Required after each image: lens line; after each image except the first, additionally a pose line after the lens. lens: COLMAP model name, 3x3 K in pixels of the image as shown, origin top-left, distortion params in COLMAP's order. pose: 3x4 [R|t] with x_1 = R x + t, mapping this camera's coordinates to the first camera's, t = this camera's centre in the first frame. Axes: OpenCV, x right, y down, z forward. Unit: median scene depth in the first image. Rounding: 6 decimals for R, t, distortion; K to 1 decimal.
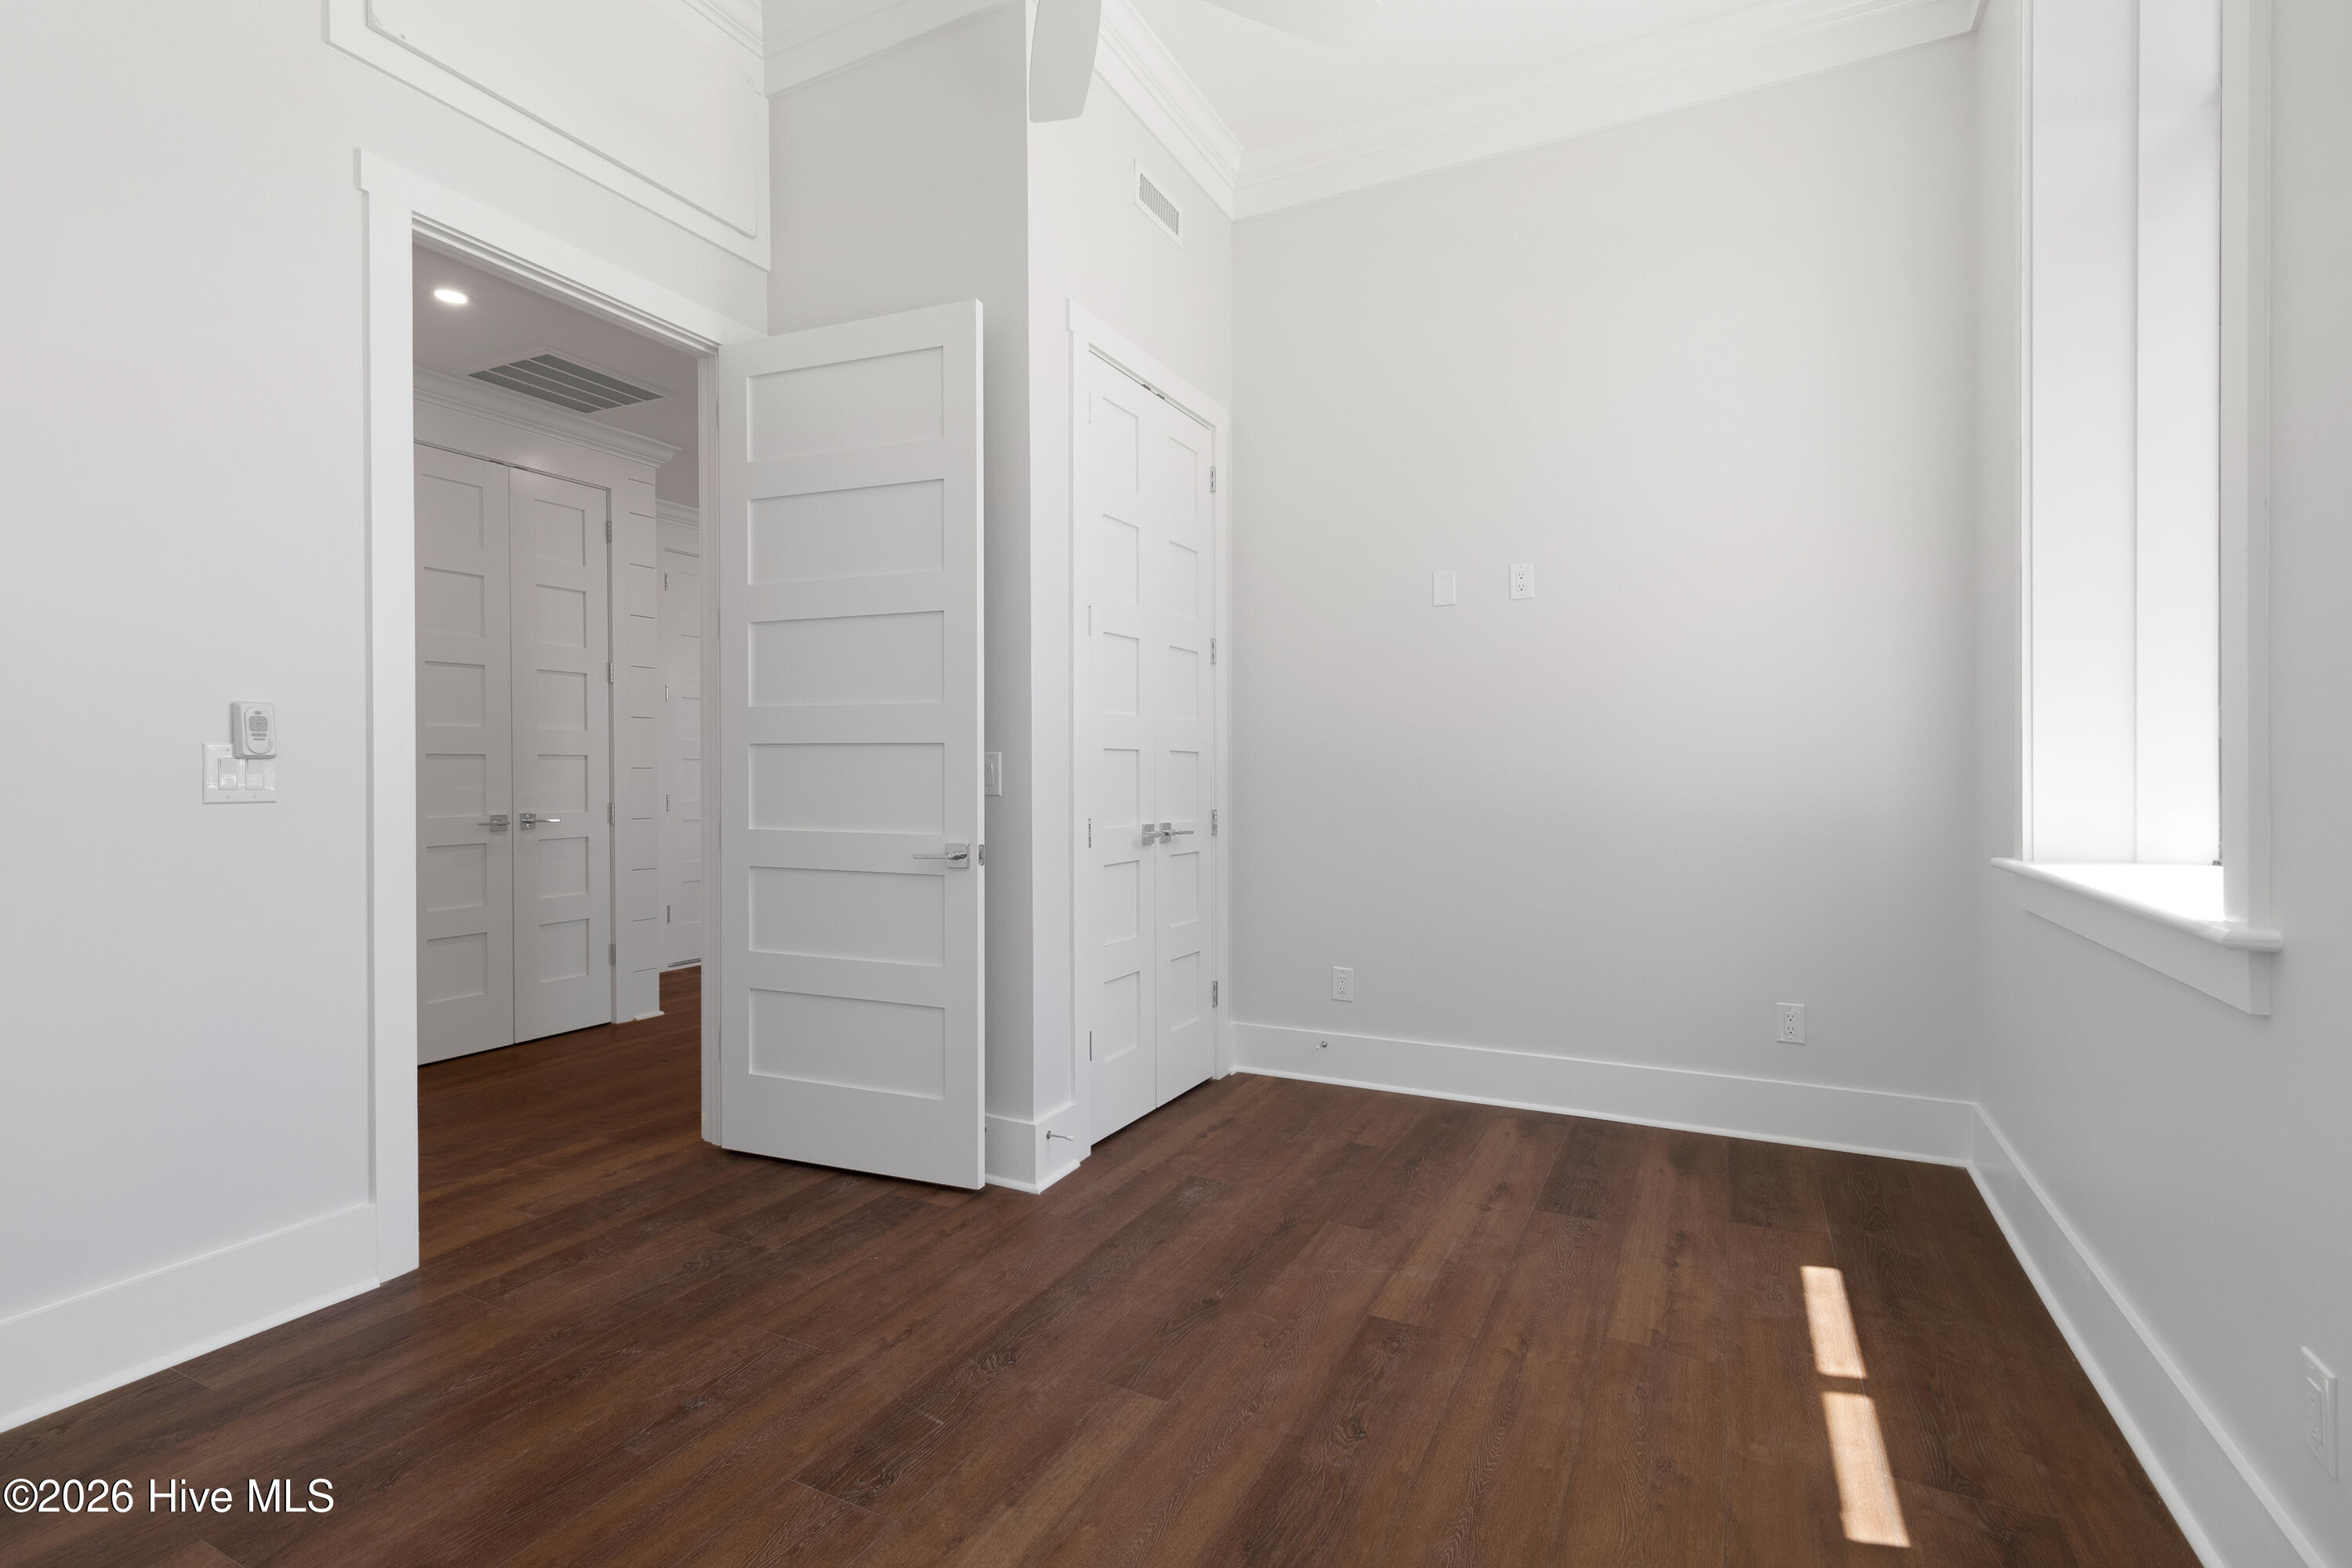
lens RADIAL K [[1102.1, 0, 1173.8], [0, 1102.1, 780.3], [0, 0, 1]] dist [0.003144, 0.000294]
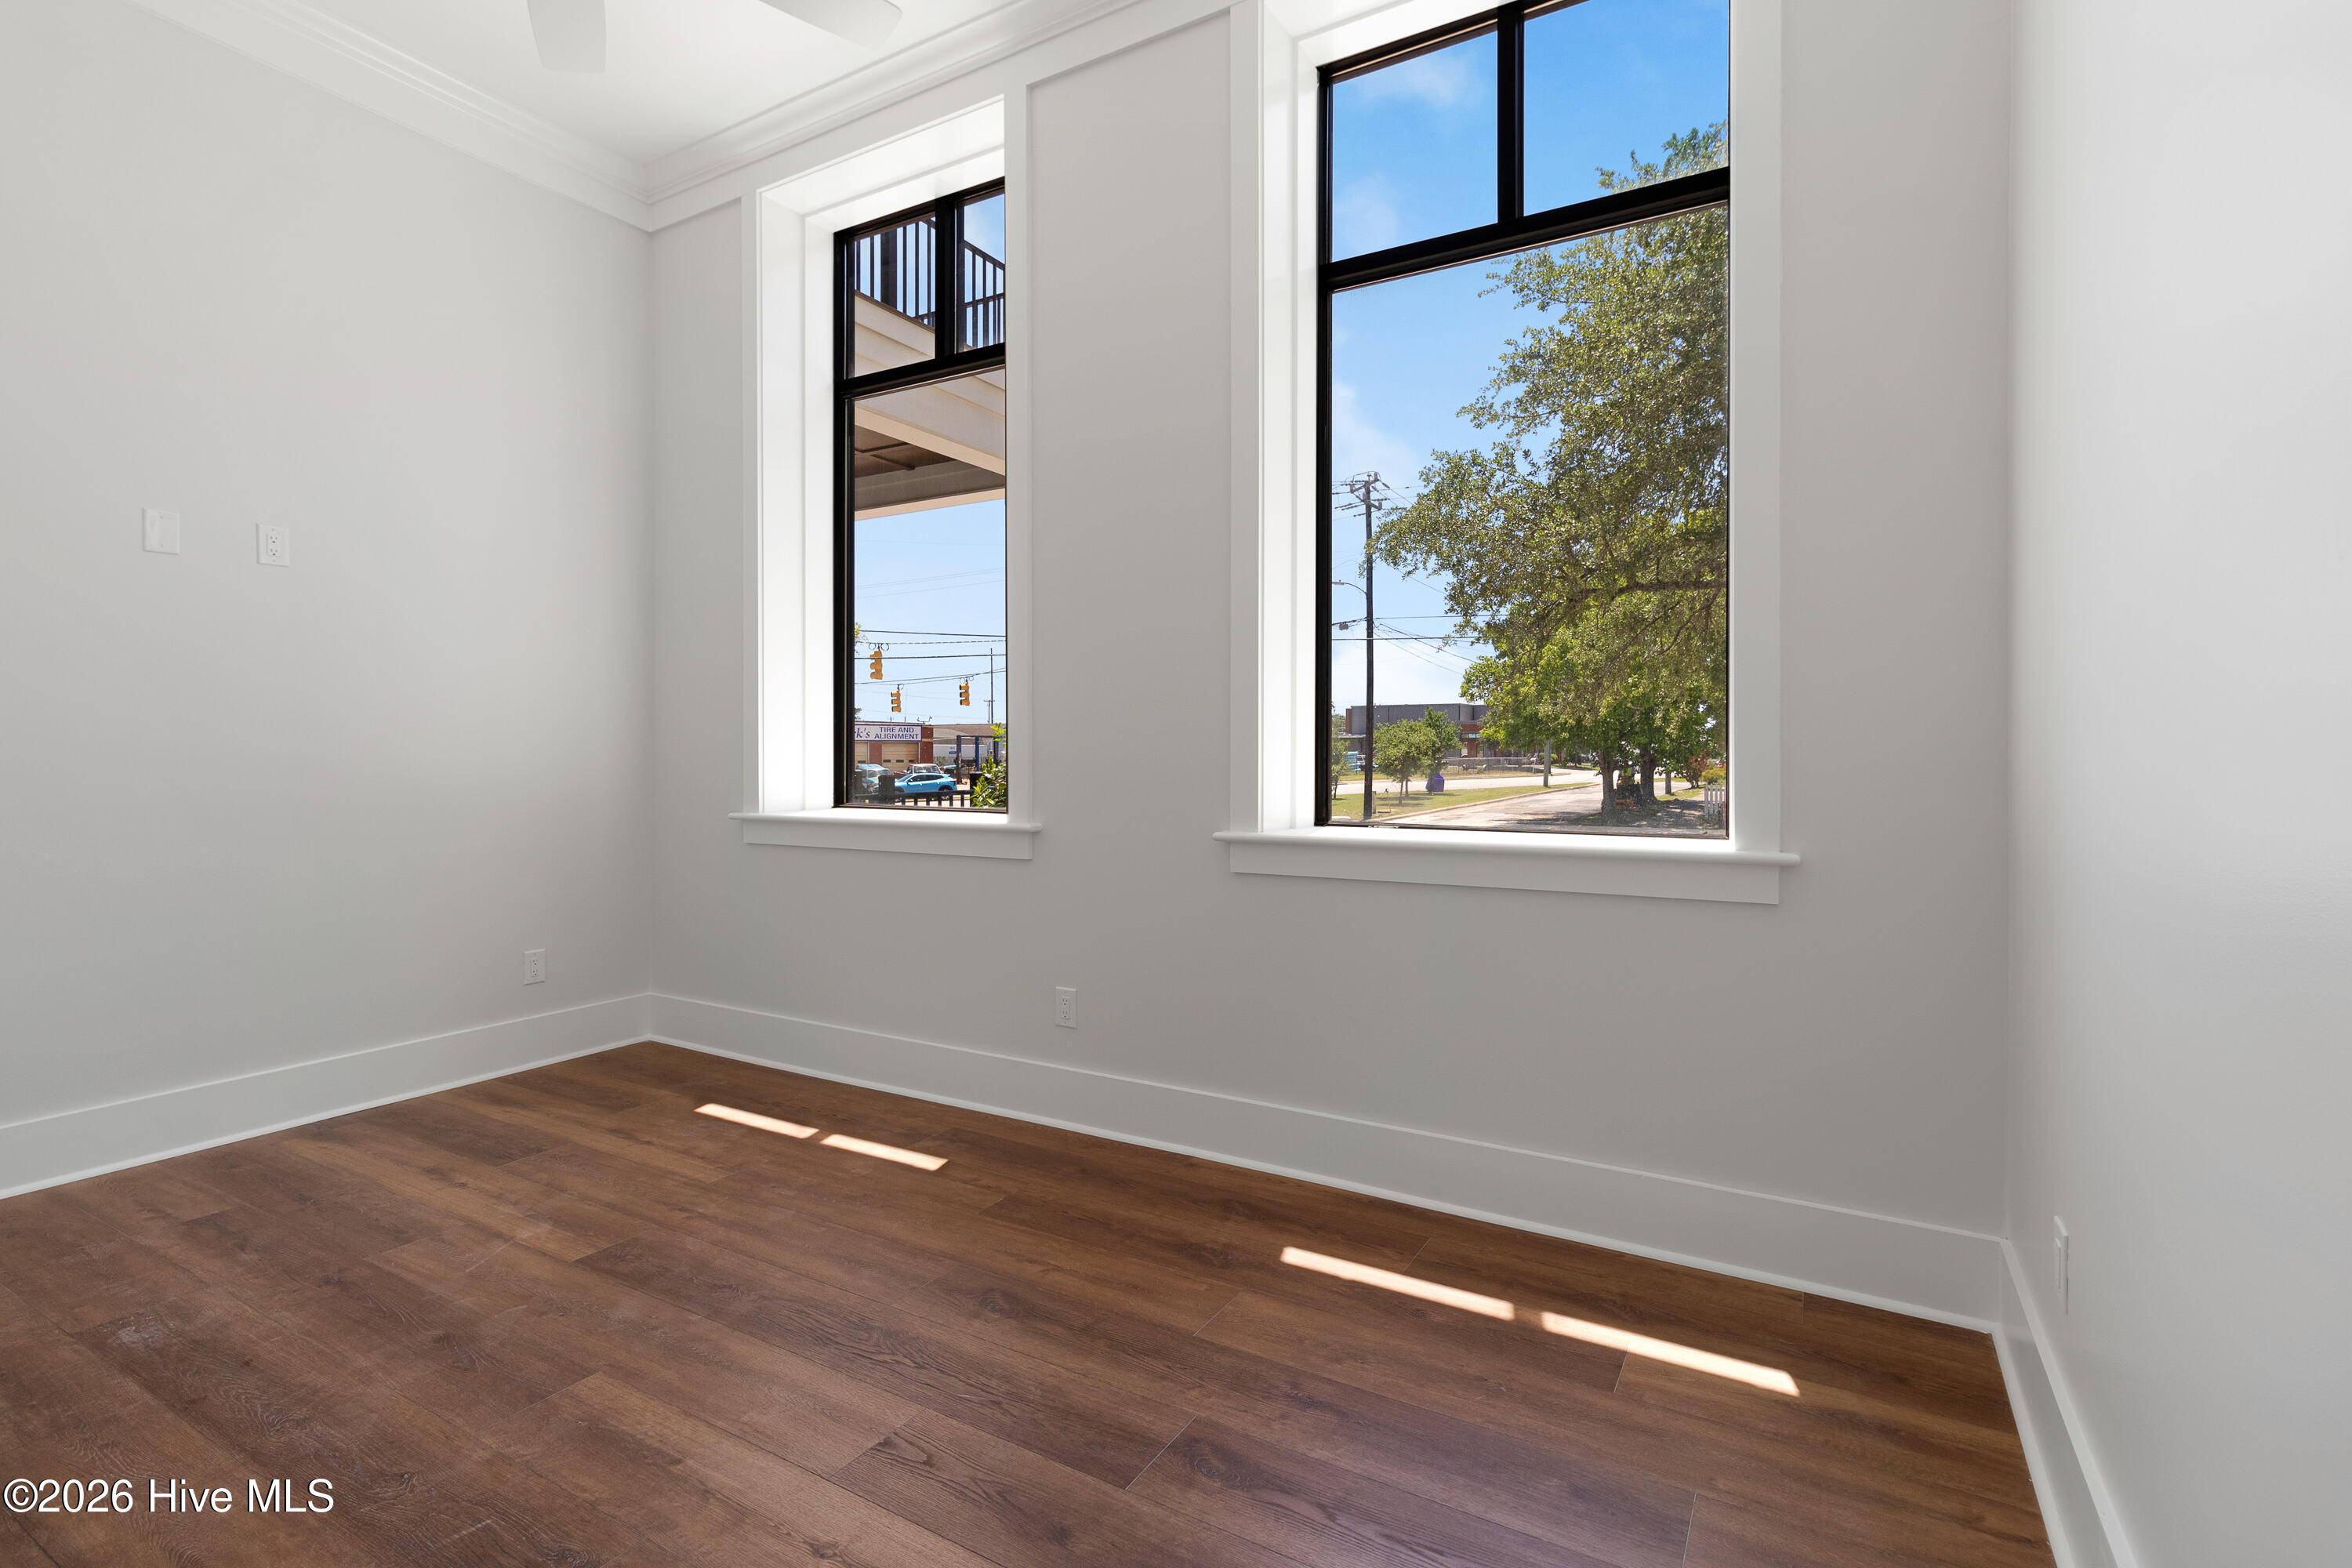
lens RADIAL K [[1102.1, 0, 1152.3], [0, 1102.1, 768.2], [0, 0, 1]] dist [0.003144, 0.000294]
pose [[0.069471, -0.011289, 0.997520, -0.774492], [0.003584, 0.999932, 0.011067, -0.009816], [-0.997578, 0.002807, 0.069506, 0.317272]]
